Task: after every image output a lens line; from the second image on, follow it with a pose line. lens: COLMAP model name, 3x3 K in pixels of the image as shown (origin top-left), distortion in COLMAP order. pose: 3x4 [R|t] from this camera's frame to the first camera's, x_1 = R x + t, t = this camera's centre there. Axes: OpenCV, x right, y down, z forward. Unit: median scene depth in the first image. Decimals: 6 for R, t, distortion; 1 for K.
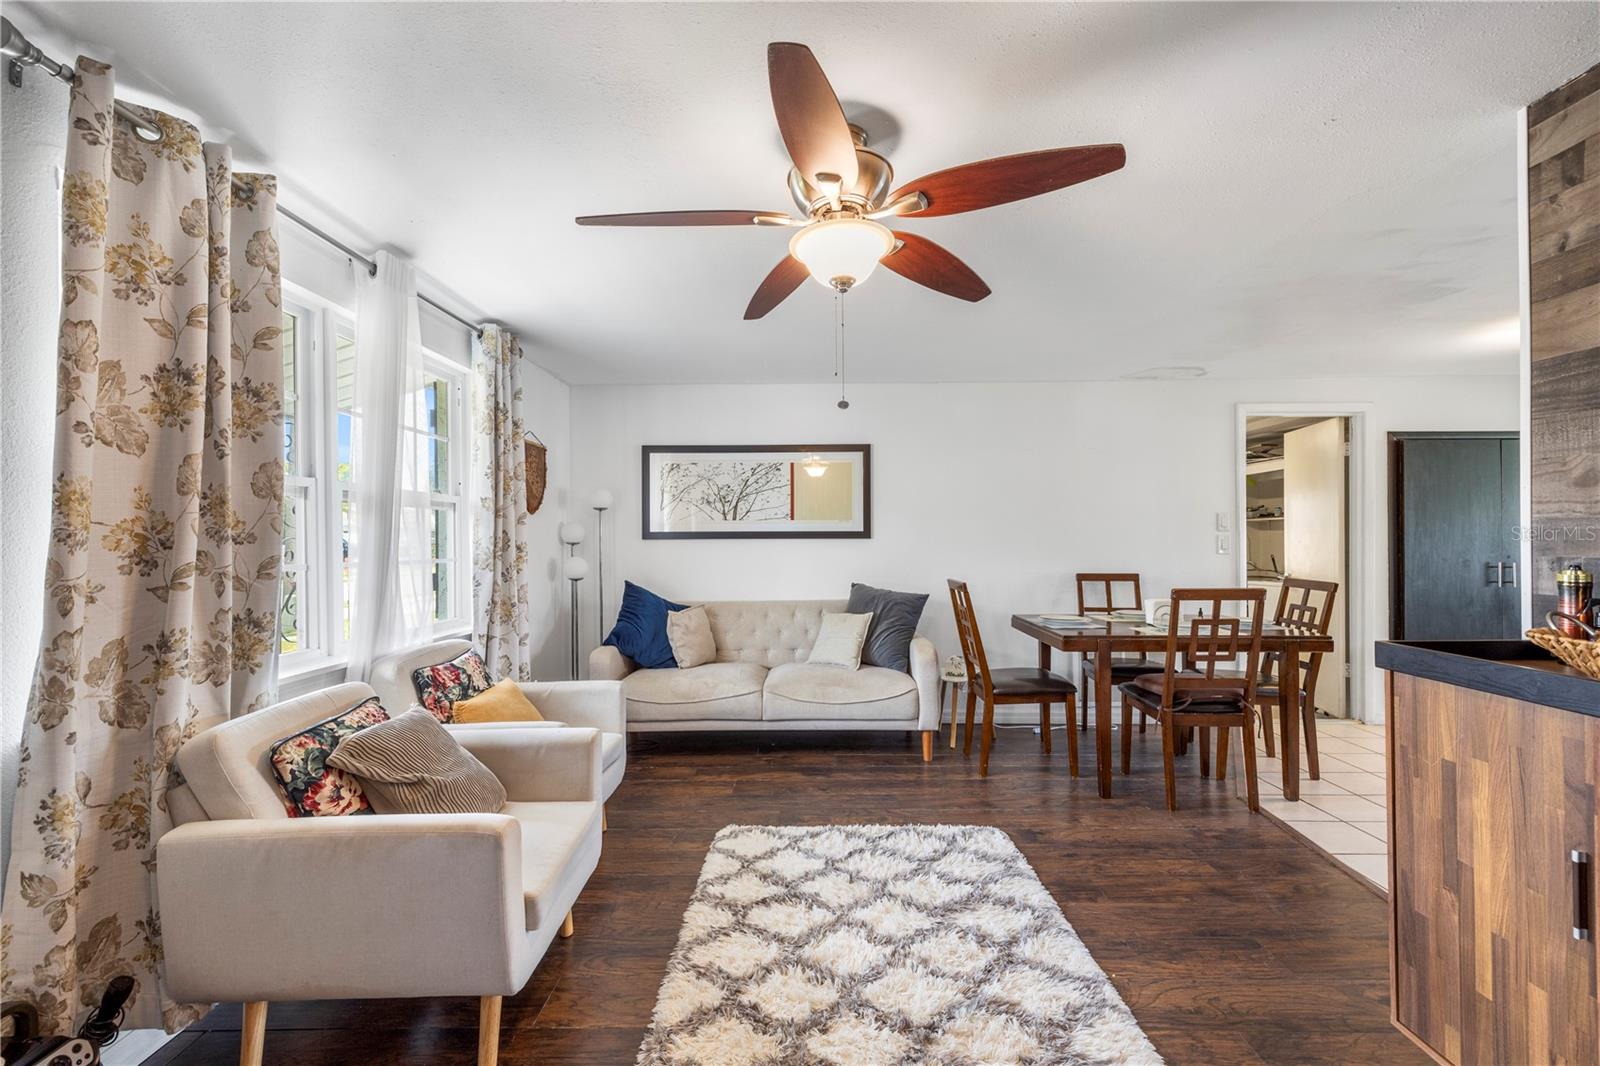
lens RADIAL K [[680.4, 0, 801.1], [0, 680.4, 528.5], [0, 0, 1]] dist [-0.000480, 0.000481]
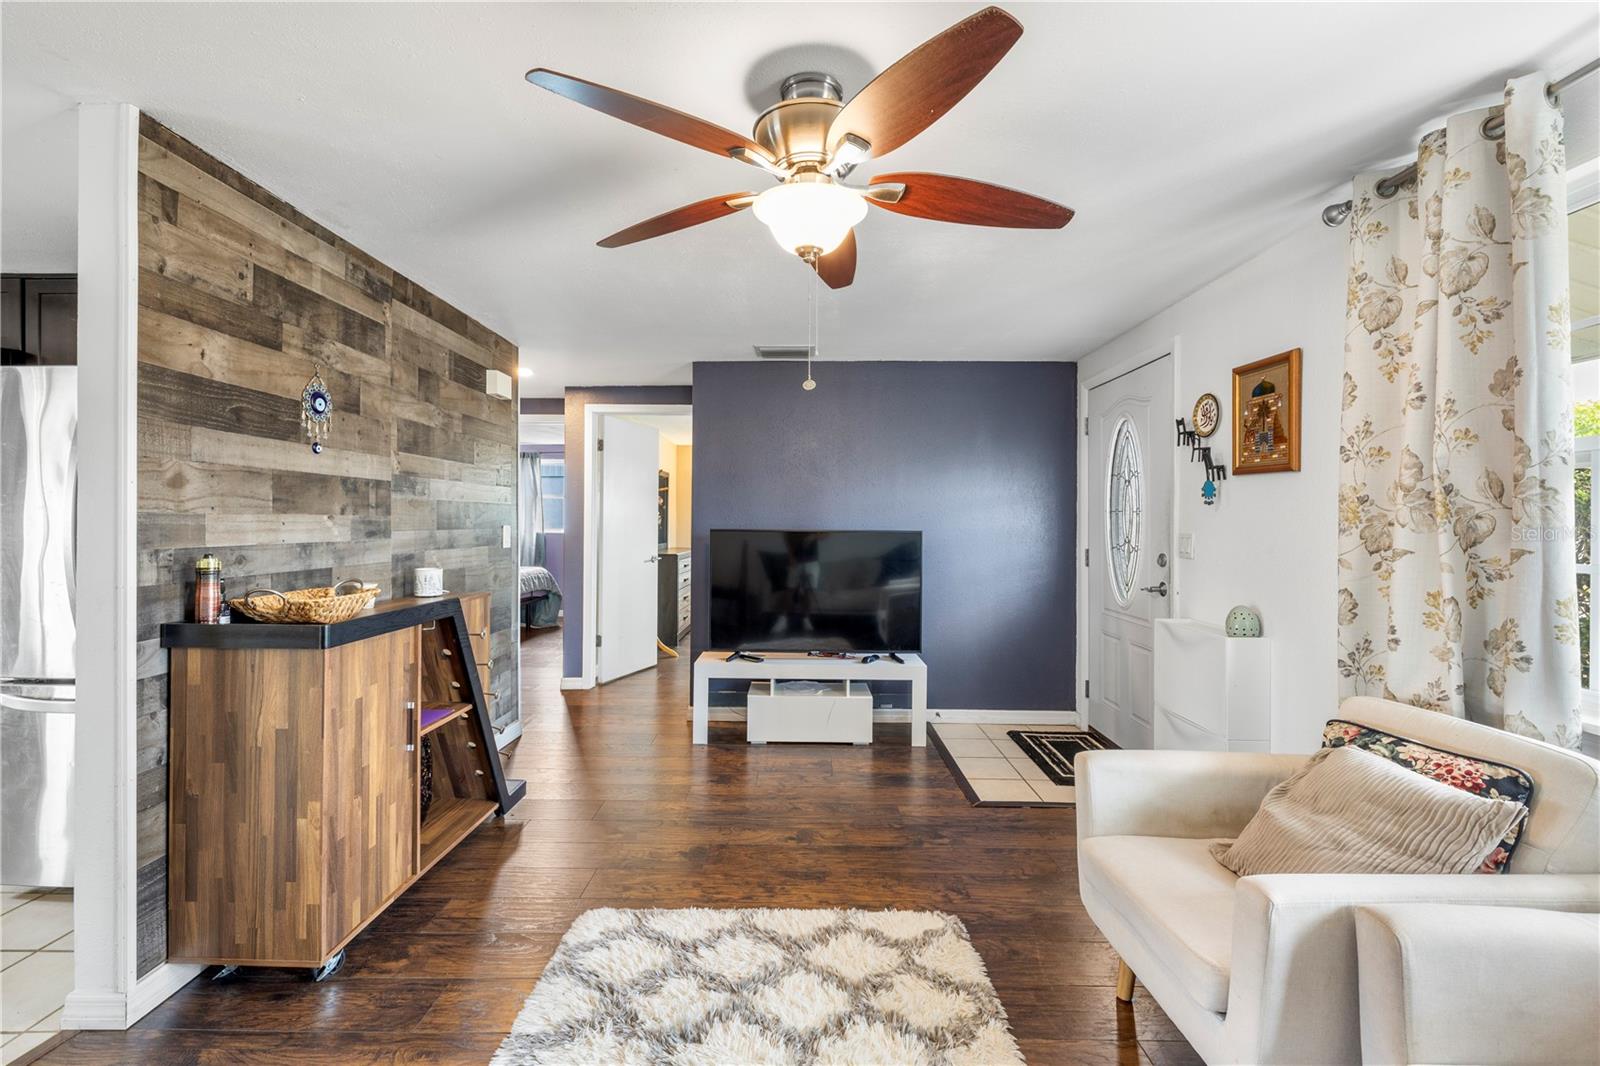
lens RADIAL K [[680.4, 0, 801.1], [0, 680.4, 528.5], [0, 0, 1]] dist [-0.000480, 0.000481]
pose [[-0.999900, 0.001477, 0.014033, 0.062872], [0.001512, 0.999996, 0.002482, 0.007357], [-0.014029, 0.002503, -0.999898, 2.124475]]
